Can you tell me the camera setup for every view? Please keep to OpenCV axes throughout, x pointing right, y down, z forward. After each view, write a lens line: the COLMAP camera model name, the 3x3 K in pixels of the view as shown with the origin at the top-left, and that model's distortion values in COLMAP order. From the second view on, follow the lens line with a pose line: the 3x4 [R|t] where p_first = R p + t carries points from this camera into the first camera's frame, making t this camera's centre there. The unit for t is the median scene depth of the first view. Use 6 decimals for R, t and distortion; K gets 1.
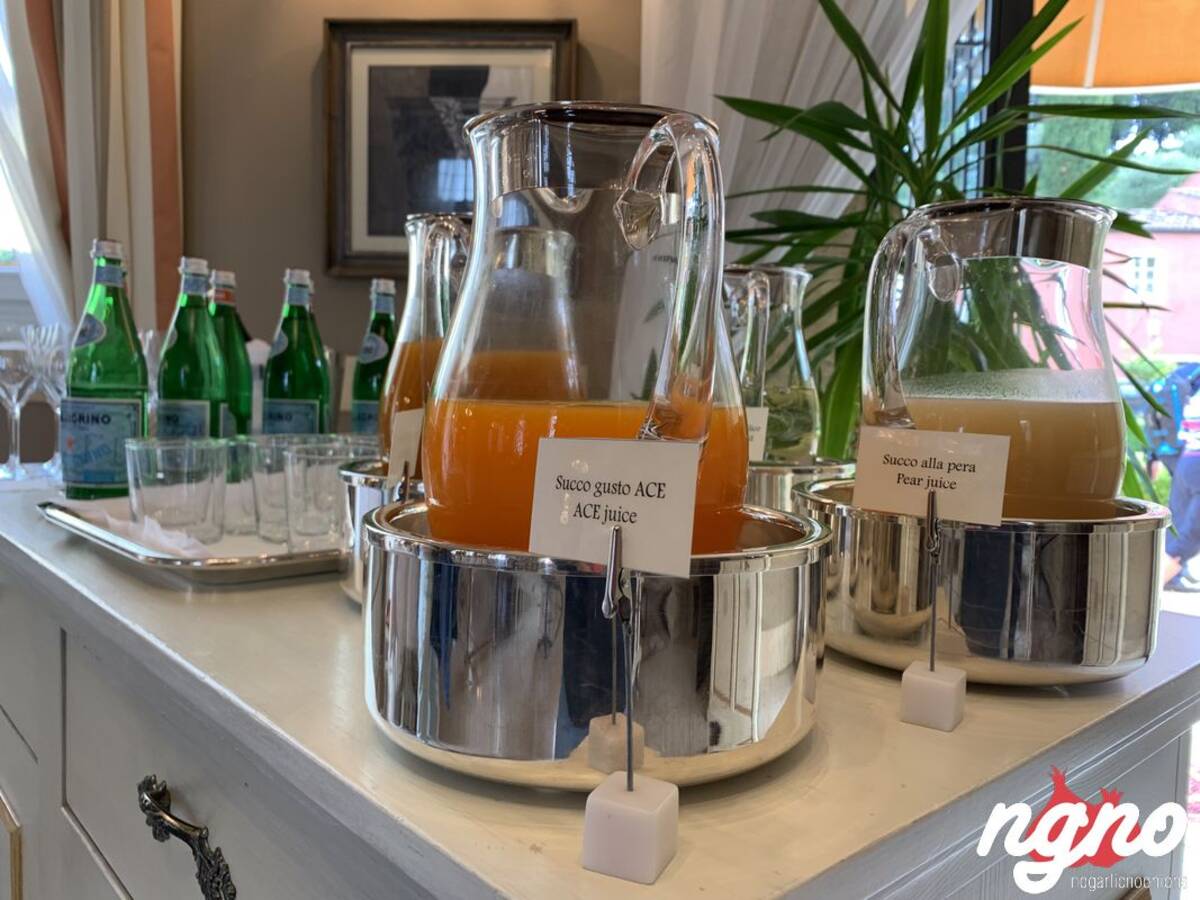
lens RADIAL K [[943.3, 0, 600.0], [0, 943.3, 450.0], [0, 0, 1]] dist [0.028620, -0.048678]
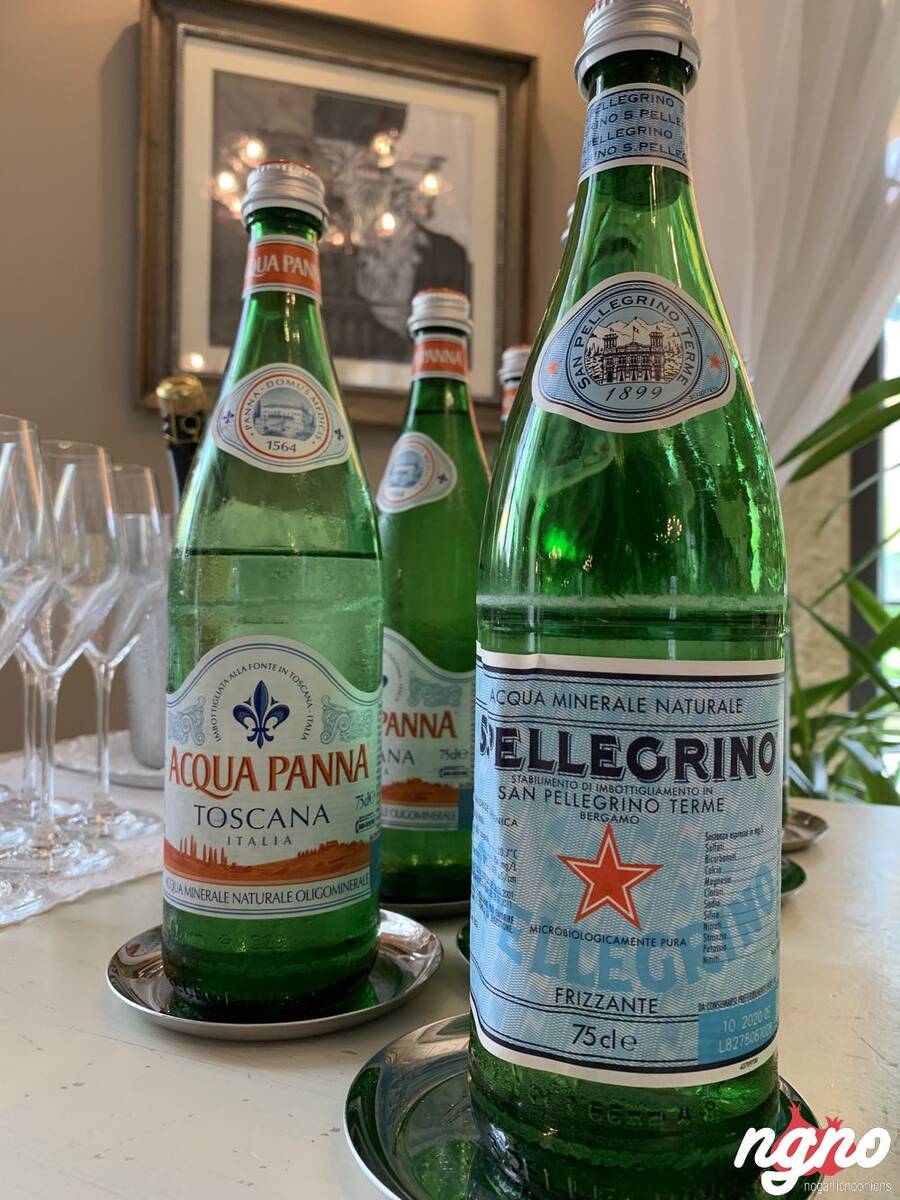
lens RADIAL K [[943.3, 0, 450.0], [0, 943.3, 600.0], [0, 0, 1]] dist [0.028620, -0.048678]
pose [[0.927358, -0.010051, 0.374041, -0.335022], [0.033513, 0.997853, -0.056274, -0.028886], [-0.372672, 0.064722, 0.925703, 0.408809]]
